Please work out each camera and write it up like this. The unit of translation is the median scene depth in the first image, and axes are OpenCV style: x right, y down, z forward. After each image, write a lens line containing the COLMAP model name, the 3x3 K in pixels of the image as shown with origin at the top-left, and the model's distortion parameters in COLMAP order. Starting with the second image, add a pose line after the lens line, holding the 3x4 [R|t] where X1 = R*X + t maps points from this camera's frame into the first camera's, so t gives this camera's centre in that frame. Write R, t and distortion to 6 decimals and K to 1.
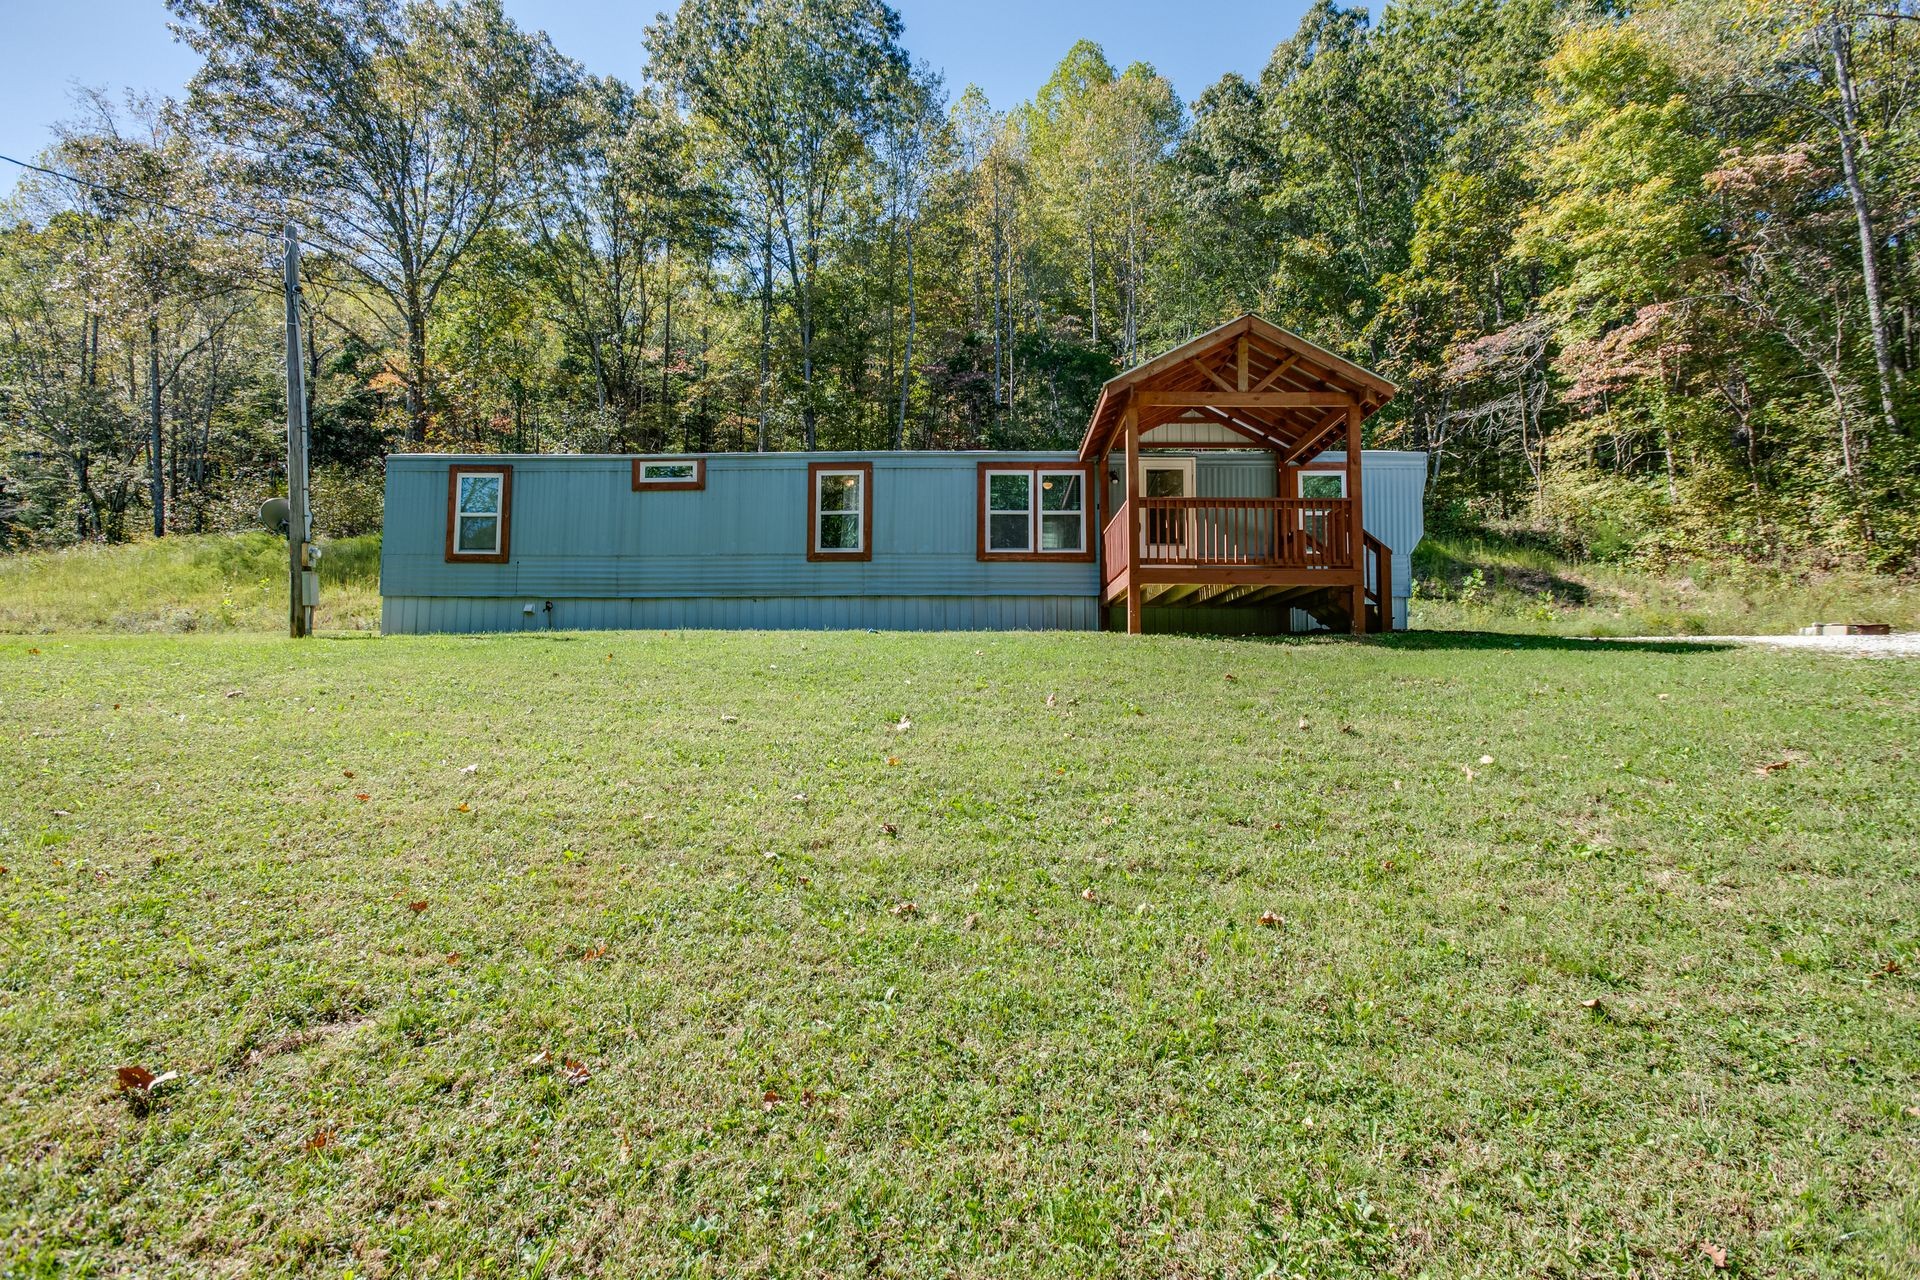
lens RADIAL K [[961.2, 0, 1025.1], [0, 961.2, 638.2], [0, 0, 1]] dist [-0.015753, 0.000348]
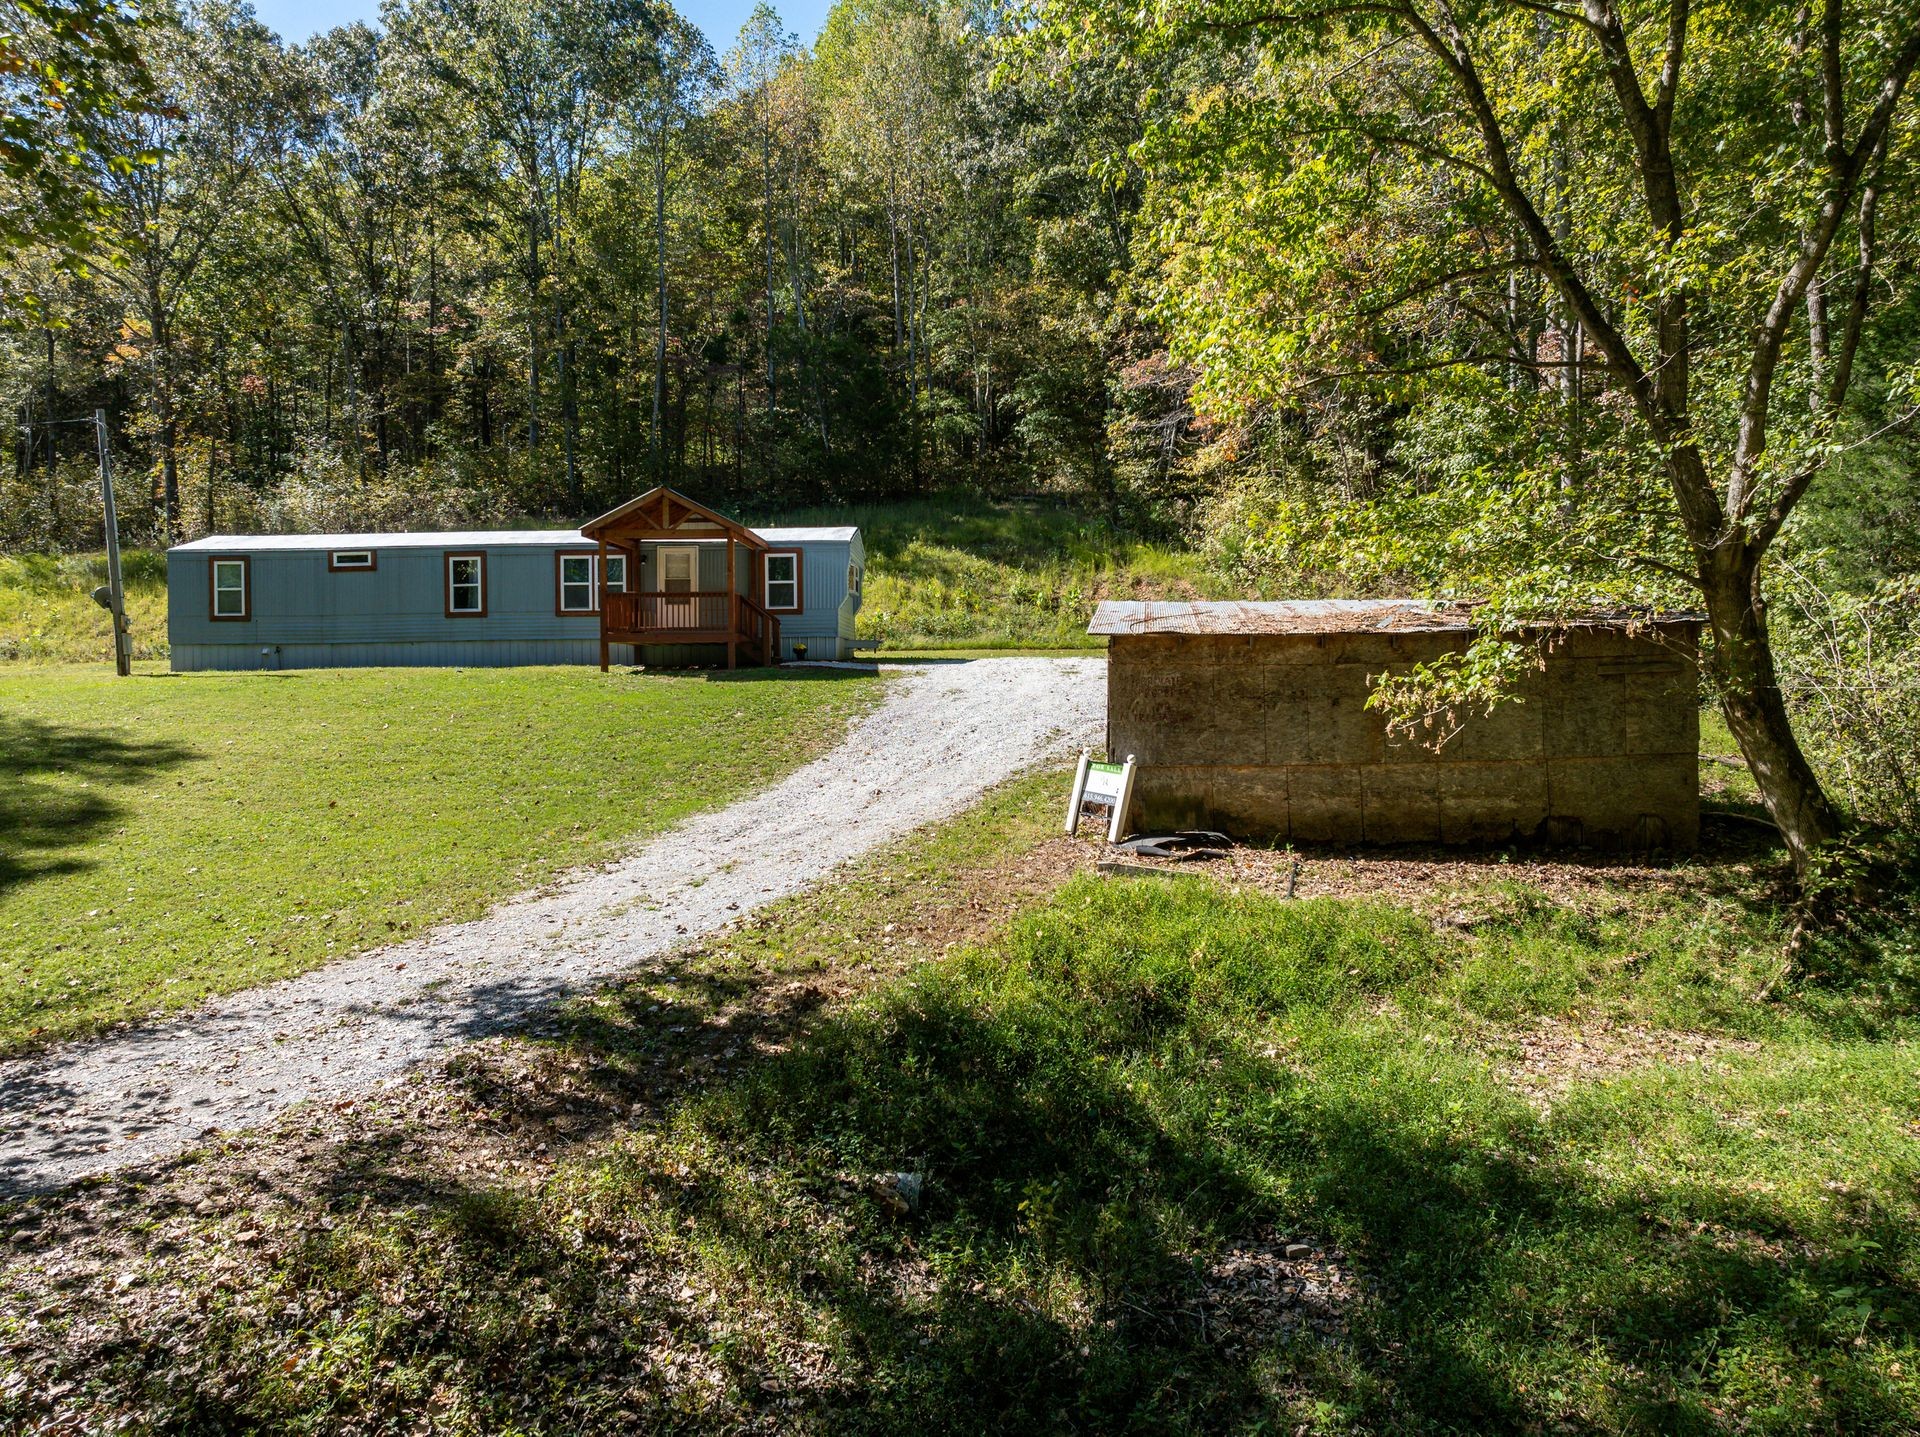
lens RADIAL K [[1362.5, 0, 960.0], [0, 1362.5, 718.5], [0, 0, 1]] dist [-0.062388, 0.037297]
pose [[0.999507, -0.006043, -0.030796, 0.631713], [0.008581, 0.996517, 0.082942, -0.092097], [0.030188, -0.083165, 0.996078, -1.068861]]
